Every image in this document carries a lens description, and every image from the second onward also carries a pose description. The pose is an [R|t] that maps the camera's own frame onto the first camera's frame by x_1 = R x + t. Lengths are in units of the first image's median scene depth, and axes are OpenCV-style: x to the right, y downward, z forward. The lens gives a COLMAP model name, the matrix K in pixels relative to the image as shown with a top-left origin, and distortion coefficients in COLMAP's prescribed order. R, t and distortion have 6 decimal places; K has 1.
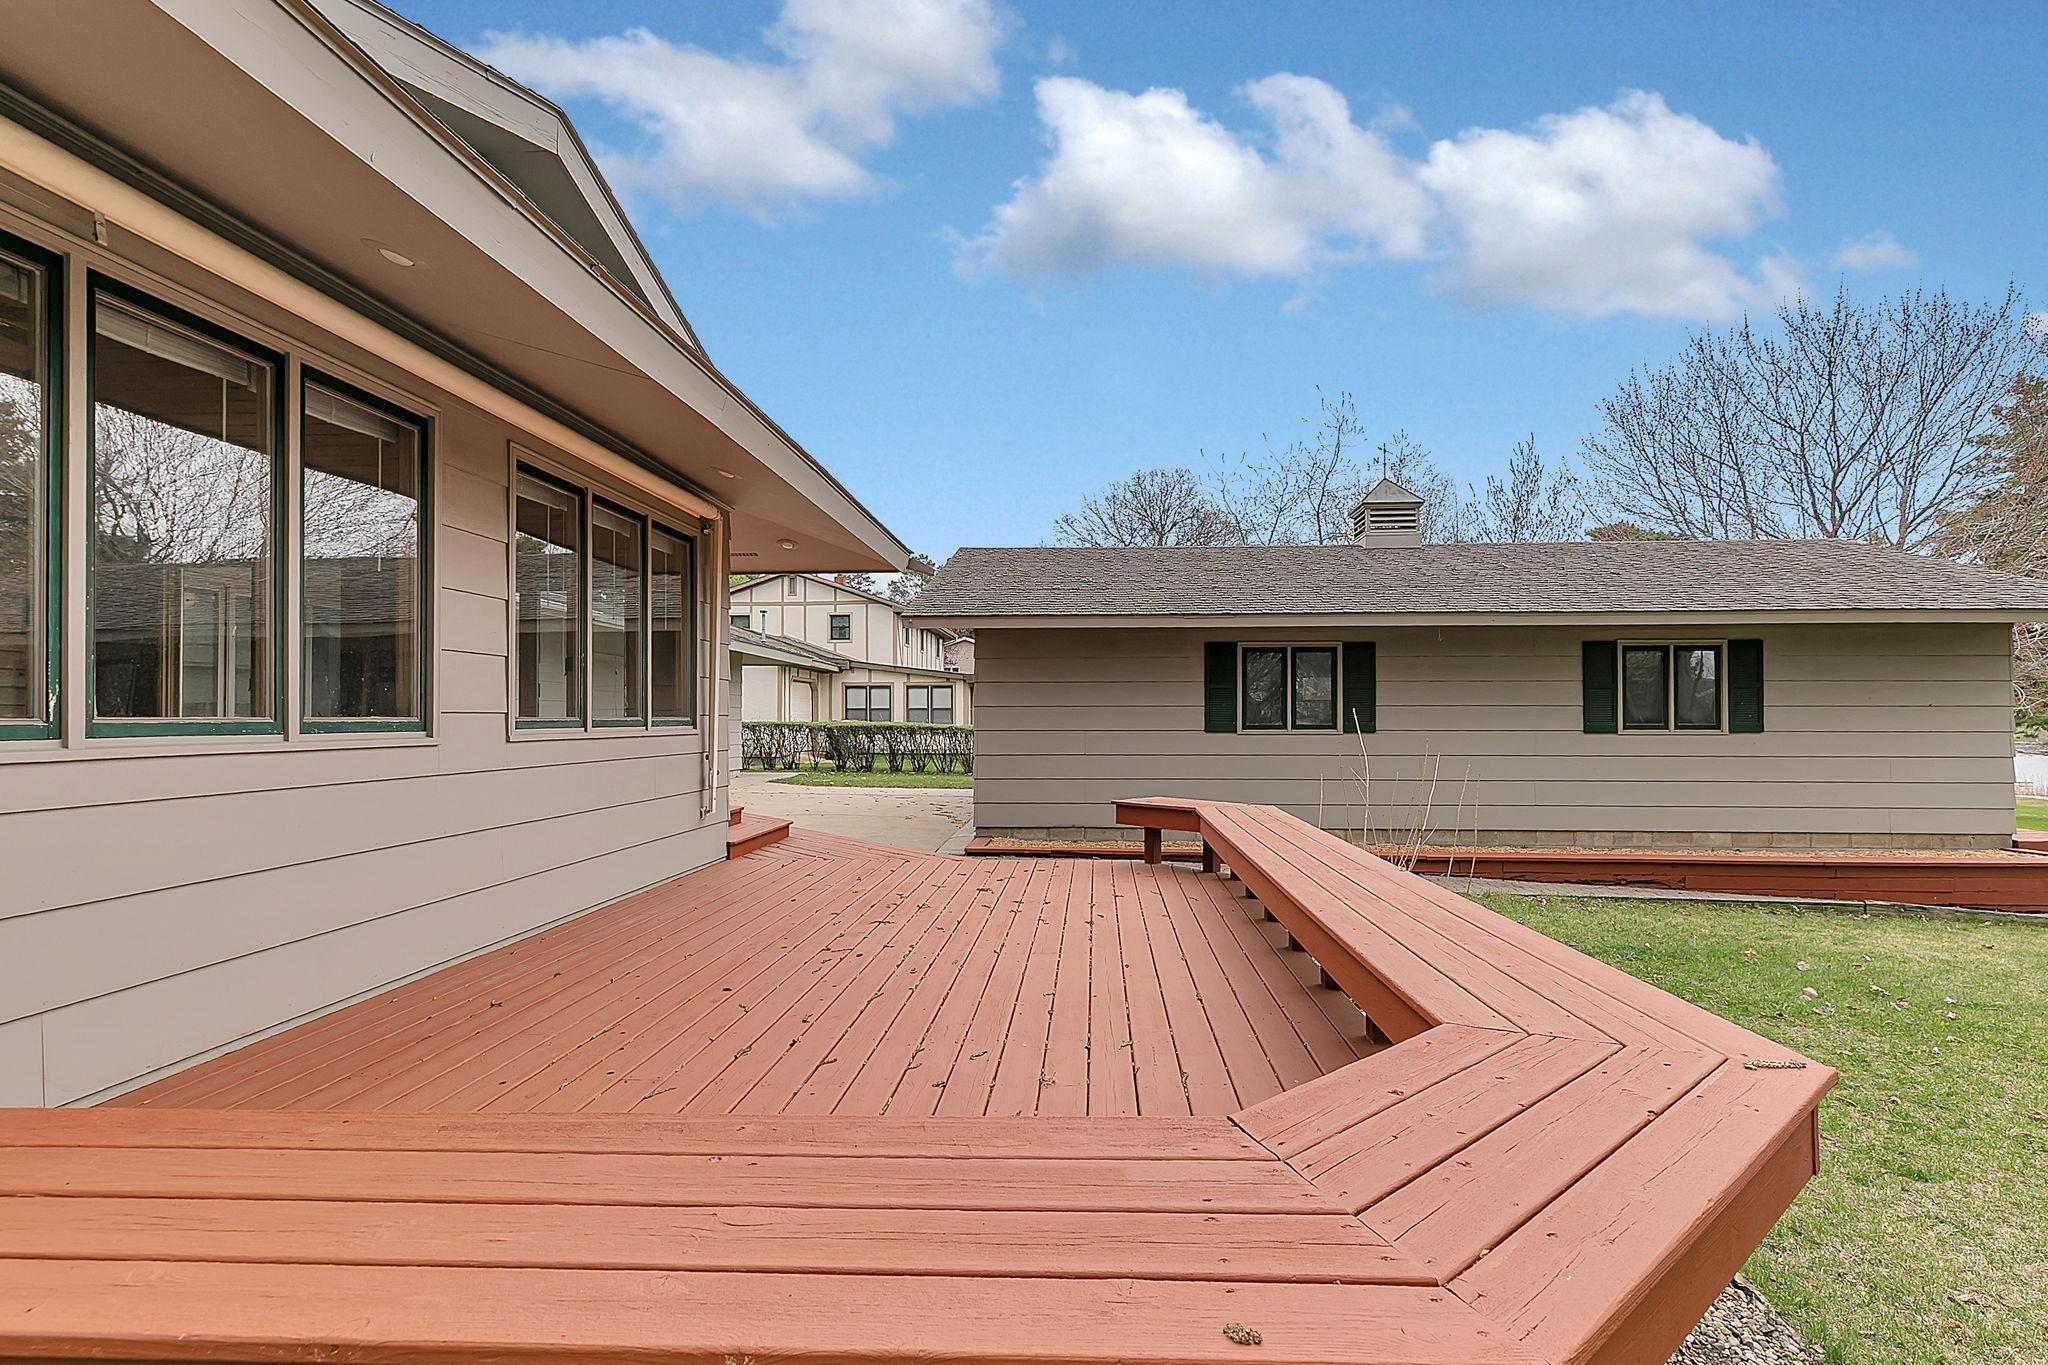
lens RADIAL K [[962.4, 0, 1055.9], [0, 962.4, 710.3], [0, 0, 1]] dist [0.001005, 0.000084]
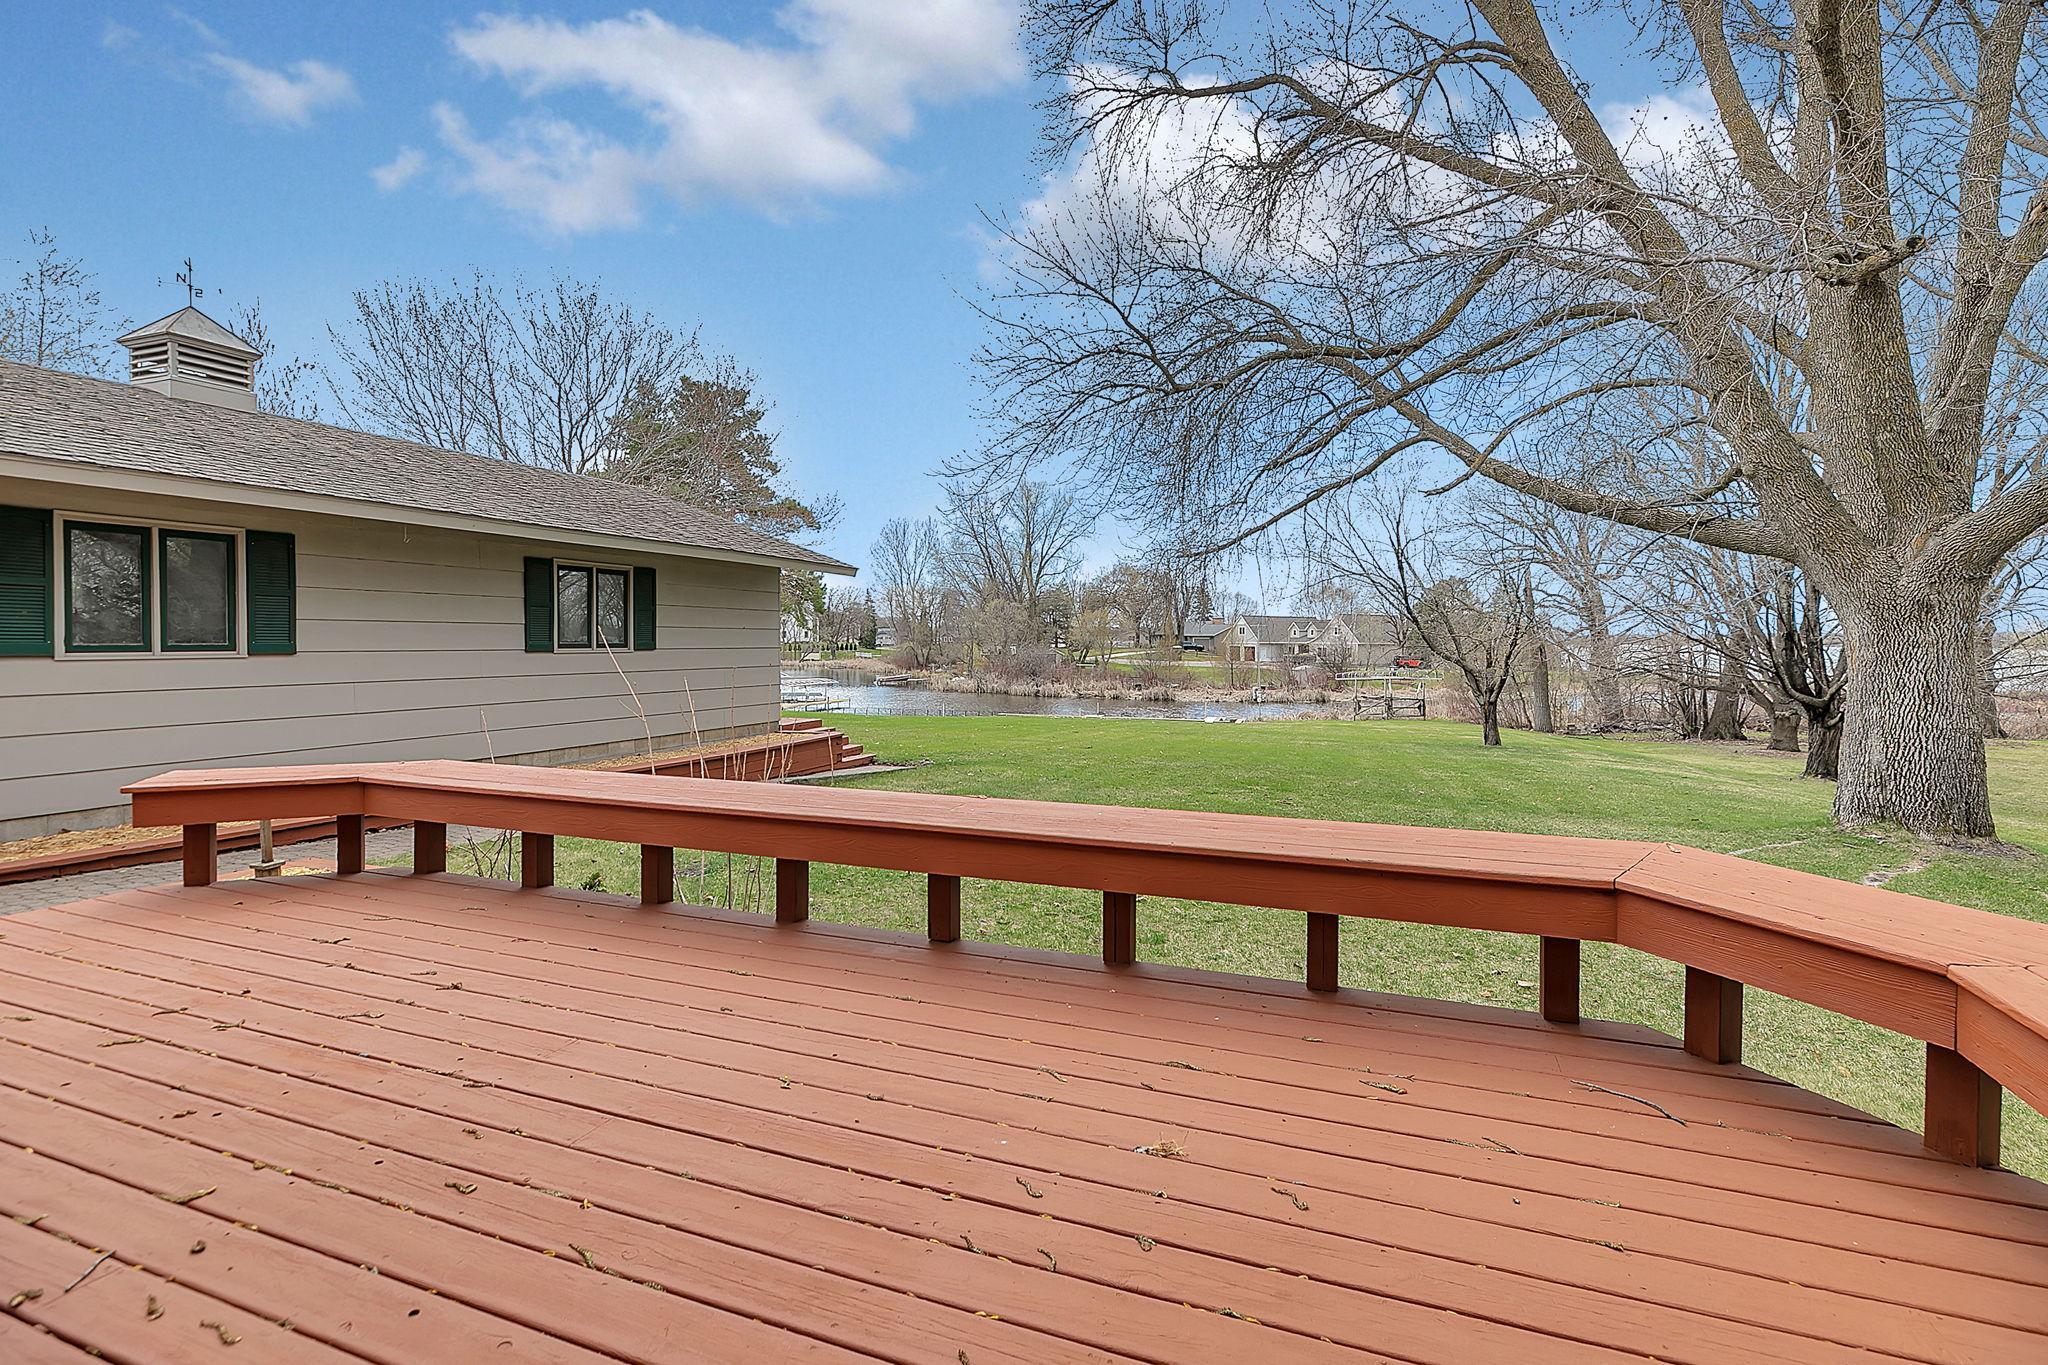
lens RADIAL K [[946.3, 0, 1023.6], [0, 946.3, 627.0], [0, 0, 1]] dist [0.000977, 0.000046]
pose [[0.308822, 0.013756, 0.951020, -0.155294], [-0.014043, 0.999852, -0.009902, 0.000714], [-0.951016, -0.010297, 0.308969, 0.186250]]
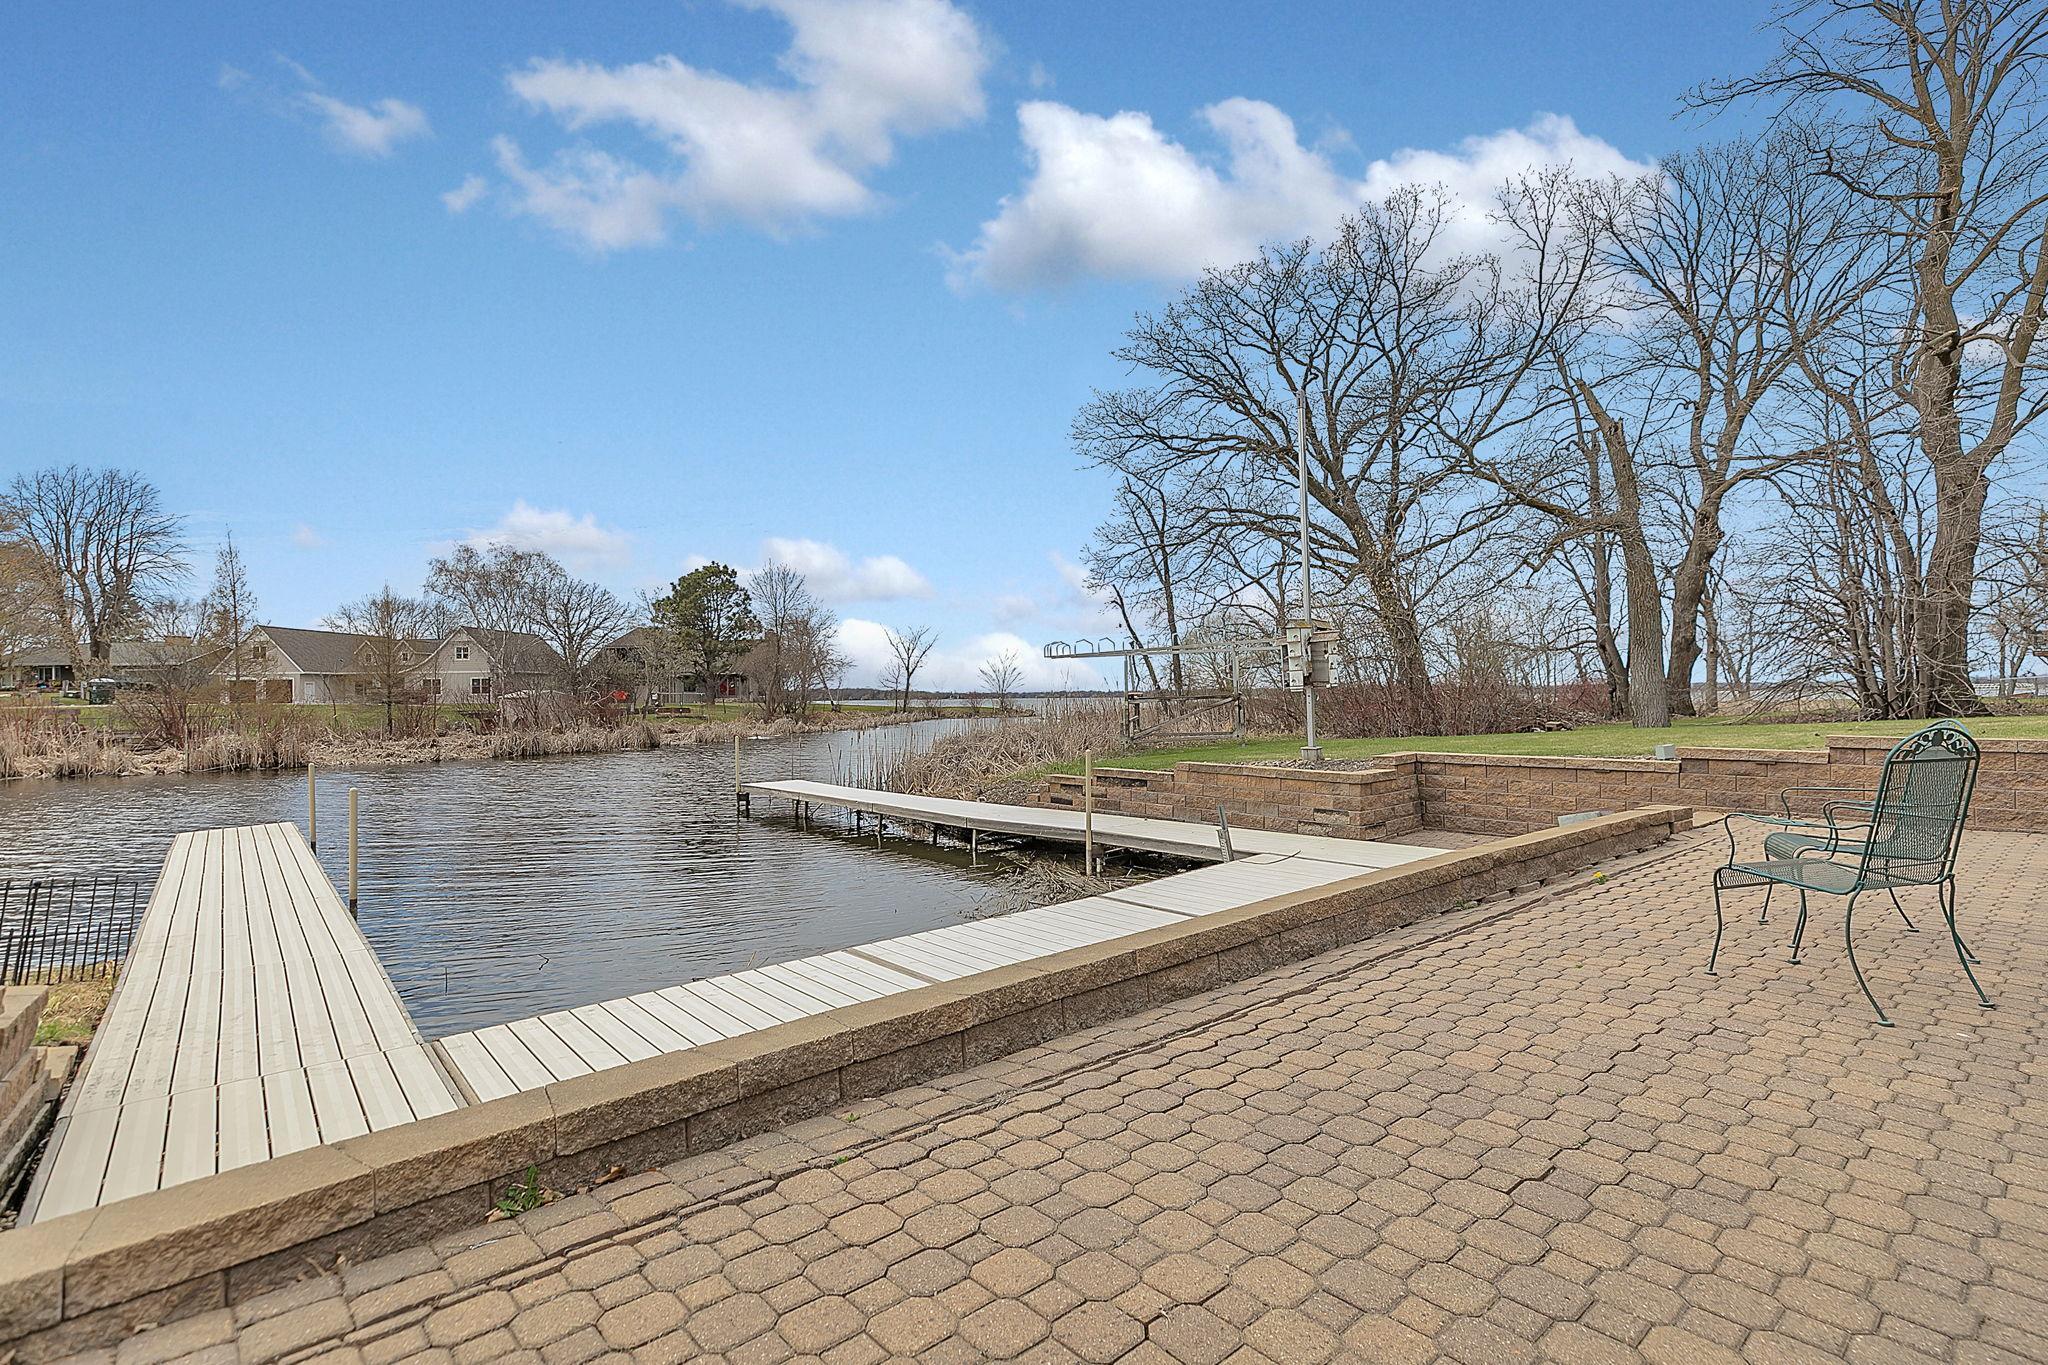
lens RADIAL K [[935.2, 0, 1032.1], [0, 935.2, 686.1], [0, 0, 1]] dist [0.003940, 0.000238]
pose [[-0.647996, 0.016726, 0.761460, 3.269600], [0.005603, 0.999836, -0.017194, 0.269348], [-0.761623, -0.006875, -0.647984, 1.344752]]
